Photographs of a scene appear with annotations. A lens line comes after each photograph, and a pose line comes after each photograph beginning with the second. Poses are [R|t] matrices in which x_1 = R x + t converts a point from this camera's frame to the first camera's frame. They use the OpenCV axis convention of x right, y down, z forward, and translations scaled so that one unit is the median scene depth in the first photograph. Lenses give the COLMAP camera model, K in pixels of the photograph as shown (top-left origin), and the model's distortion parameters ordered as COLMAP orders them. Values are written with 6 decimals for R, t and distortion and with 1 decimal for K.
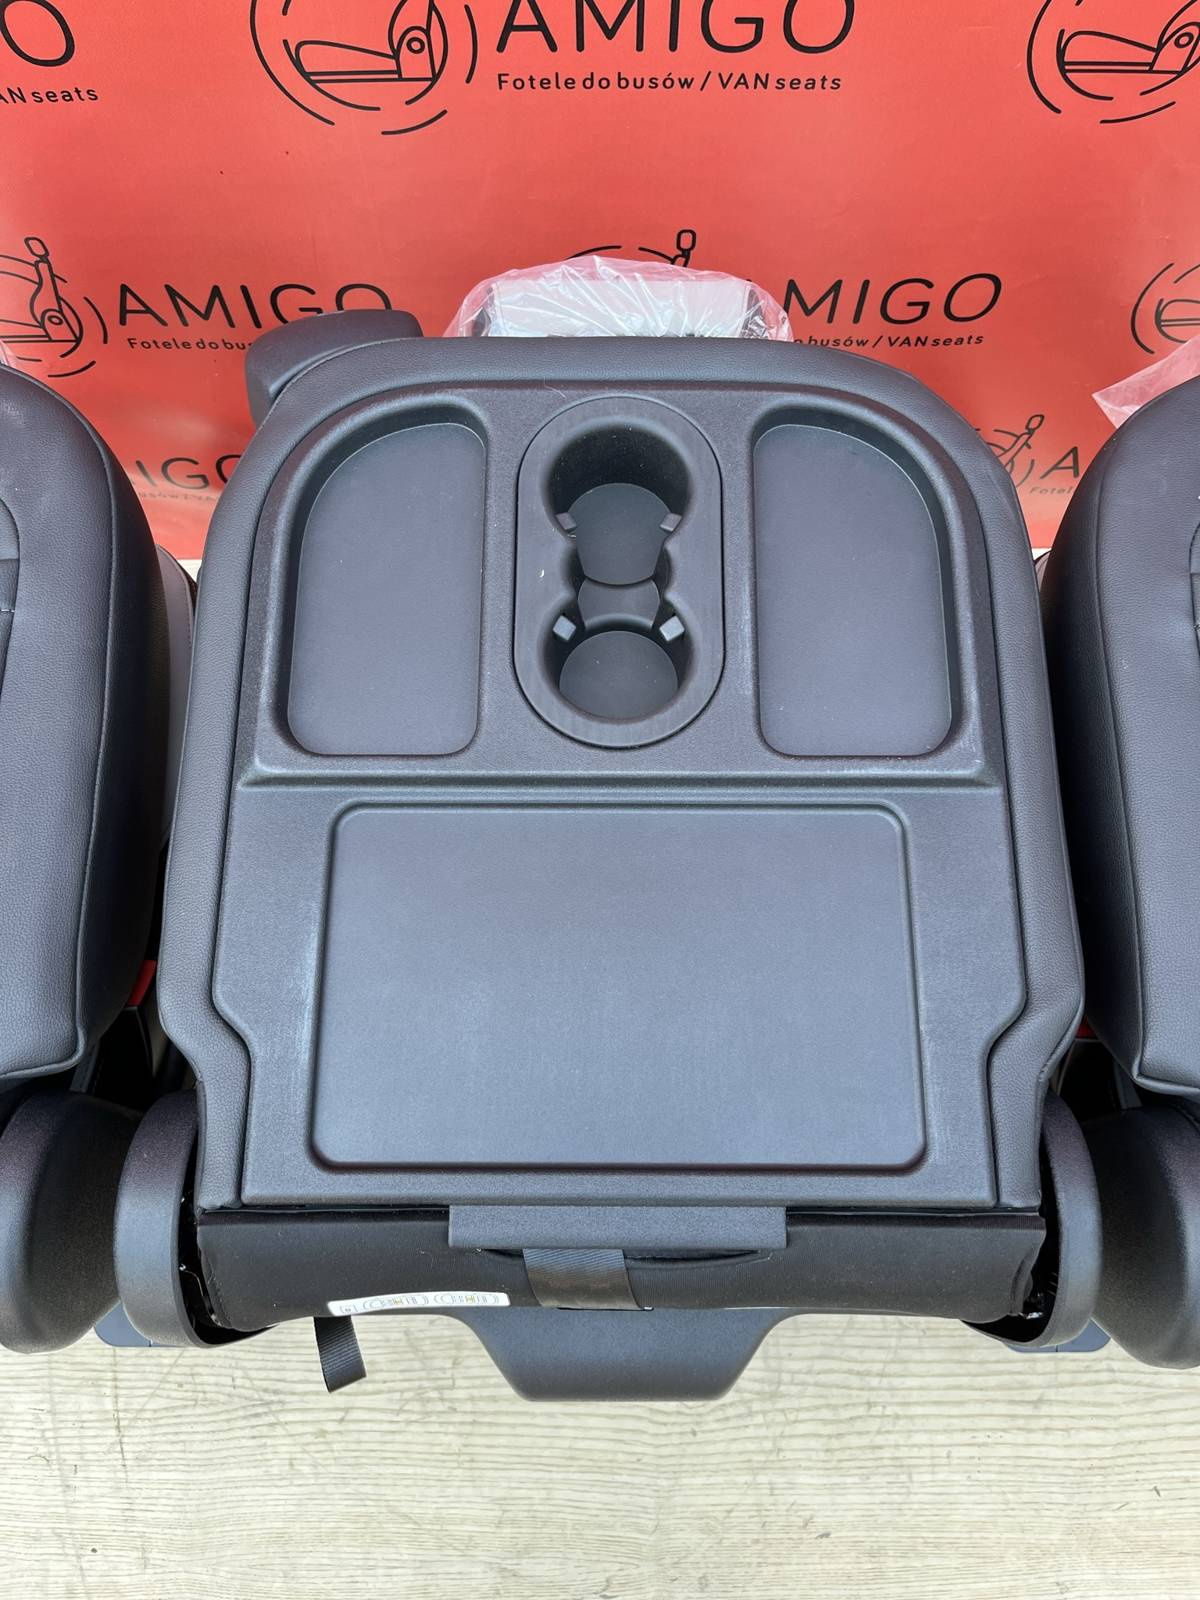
lens RADIAL K [[1227.0, 0, 604.9], [0, 1227.0, 791.2], [0, 0, 1]] dist [0.066217, -0.105539]
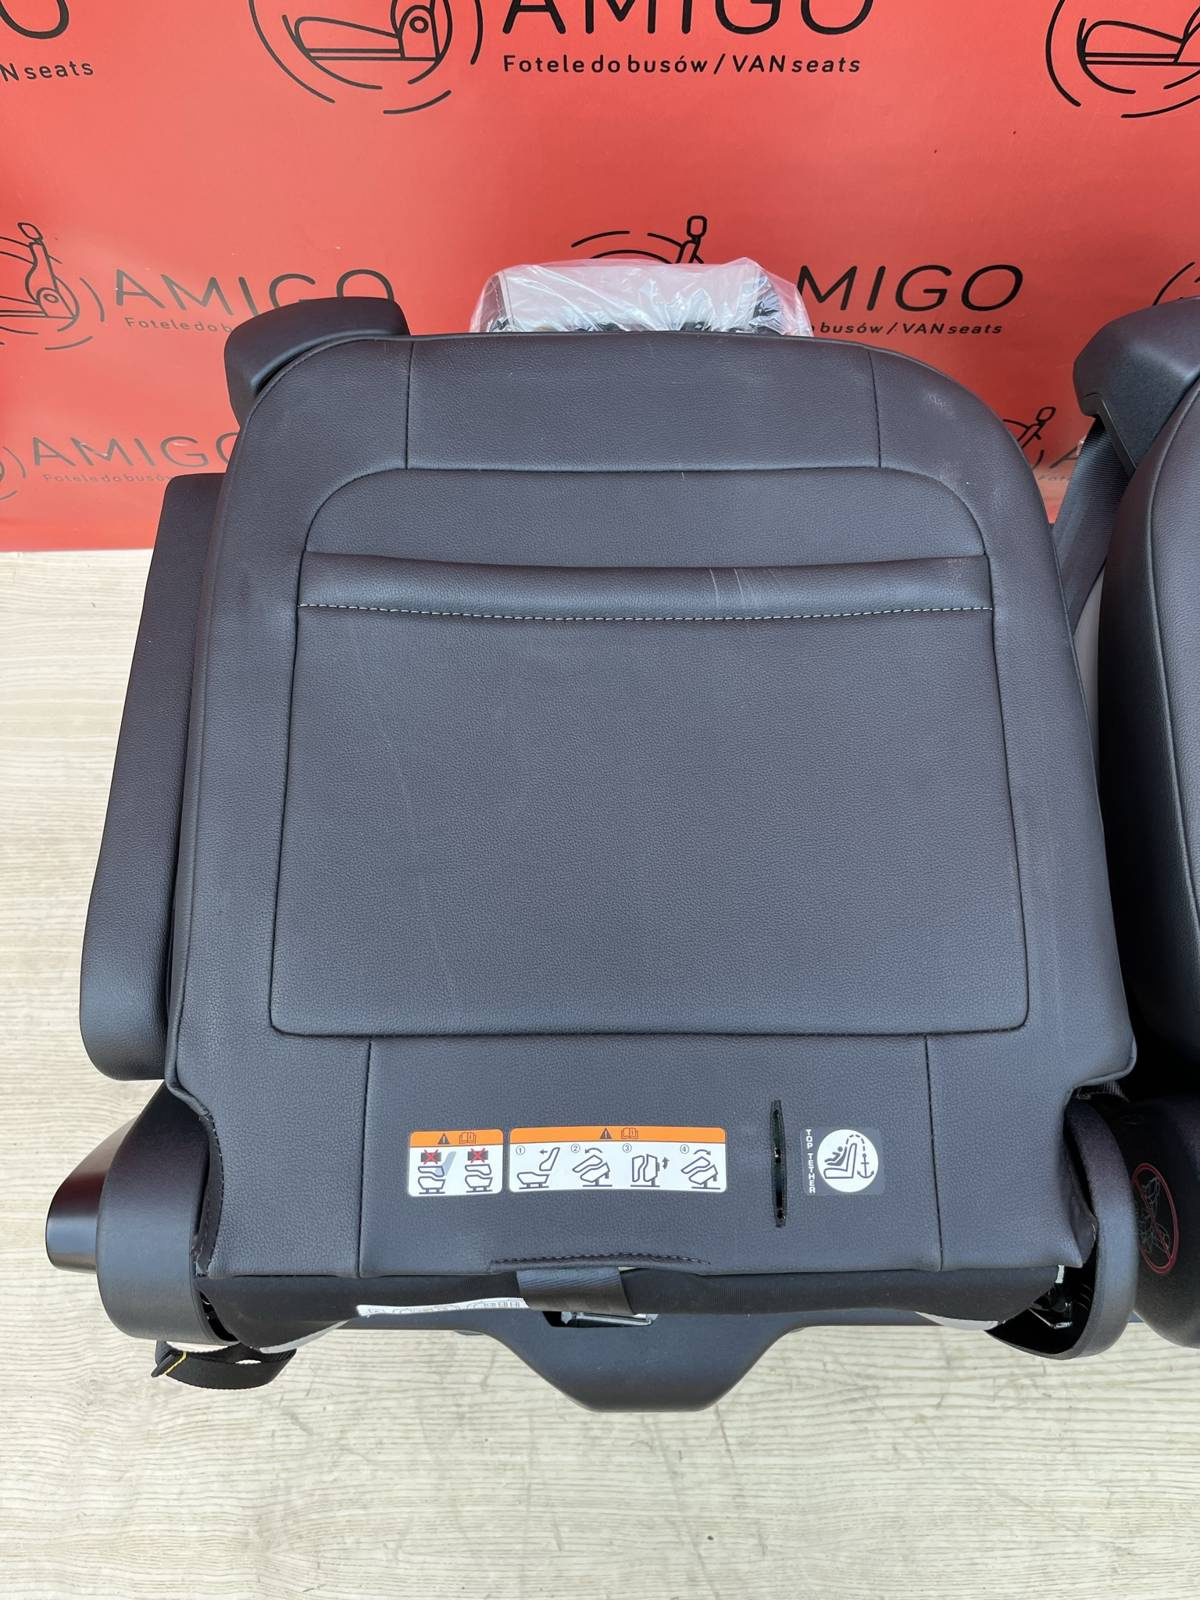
lens RADIAL K [[1227.0, 0, 591.9], [0, 1227.0, 804.3], [0, 0, 1]] dist [0.066217, -0.105539]
pose [[0.999982, 0.005163, 0.002926, -0.500296], [-0.005218, 0.999806, 0.018974, -0.000888], [-0.002827, -0.018989, 0.999816, -0.001062]]
